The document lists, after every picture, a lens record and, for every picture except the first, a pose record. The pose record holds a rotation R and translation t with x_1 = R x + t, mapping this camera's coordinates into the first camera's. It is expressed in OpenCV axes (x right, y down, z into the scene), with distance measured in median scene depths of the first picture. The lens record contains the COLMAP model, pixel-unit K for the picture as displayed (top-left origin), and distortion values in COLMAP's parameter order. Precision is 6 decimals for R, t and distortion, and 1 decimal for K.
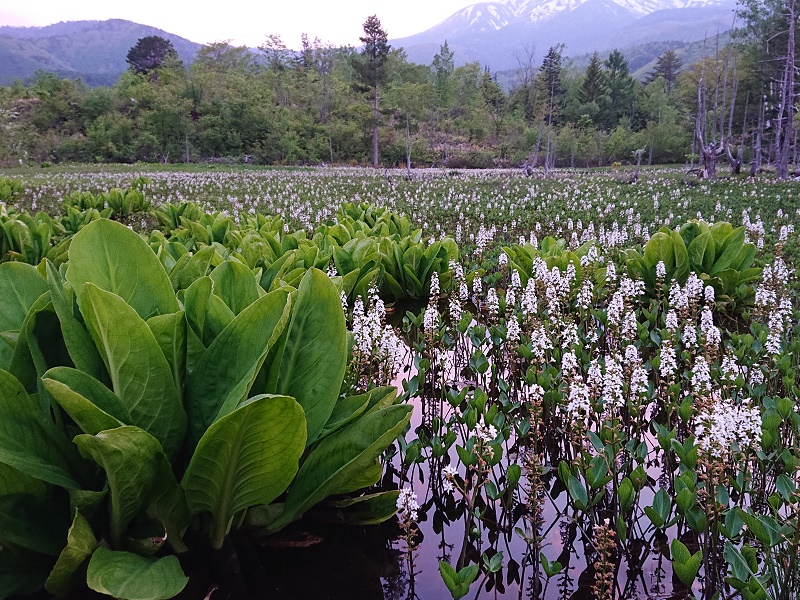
lens RADIAL K [[685.6, 0, 400.7], [0, 685.6, 301.8], [0, 0, 1]] dist [0.004388, -0.005429]
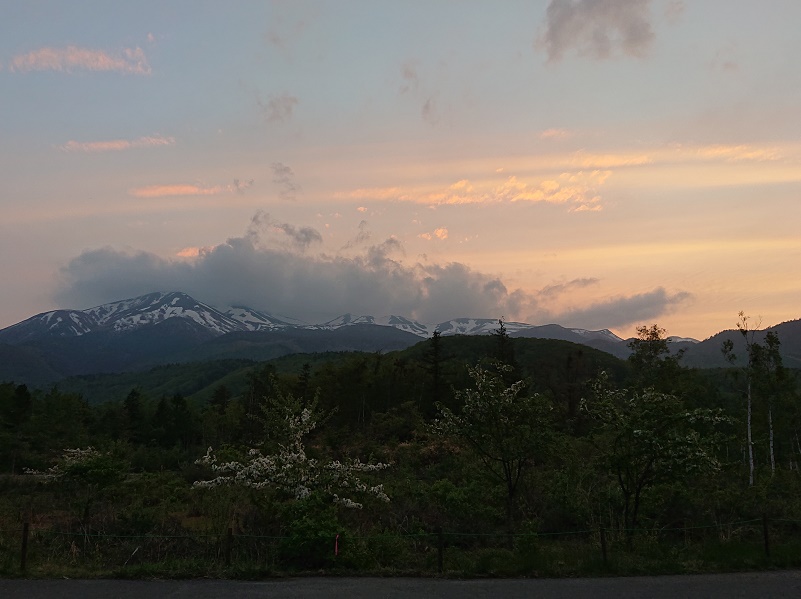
lens RADIAL K [[686.5, 0, 399.2], [0, 686.5, 300.4], [0, 0, 1]] dist [0.004388, -0.005429]
pose [[0.839878, 0.109139, 0.531690, -0.098176], [0.126630, 0.913144, -0.387469, 0.089993], [-0.527798, 0.392754, 0.753109, -0.453362]]
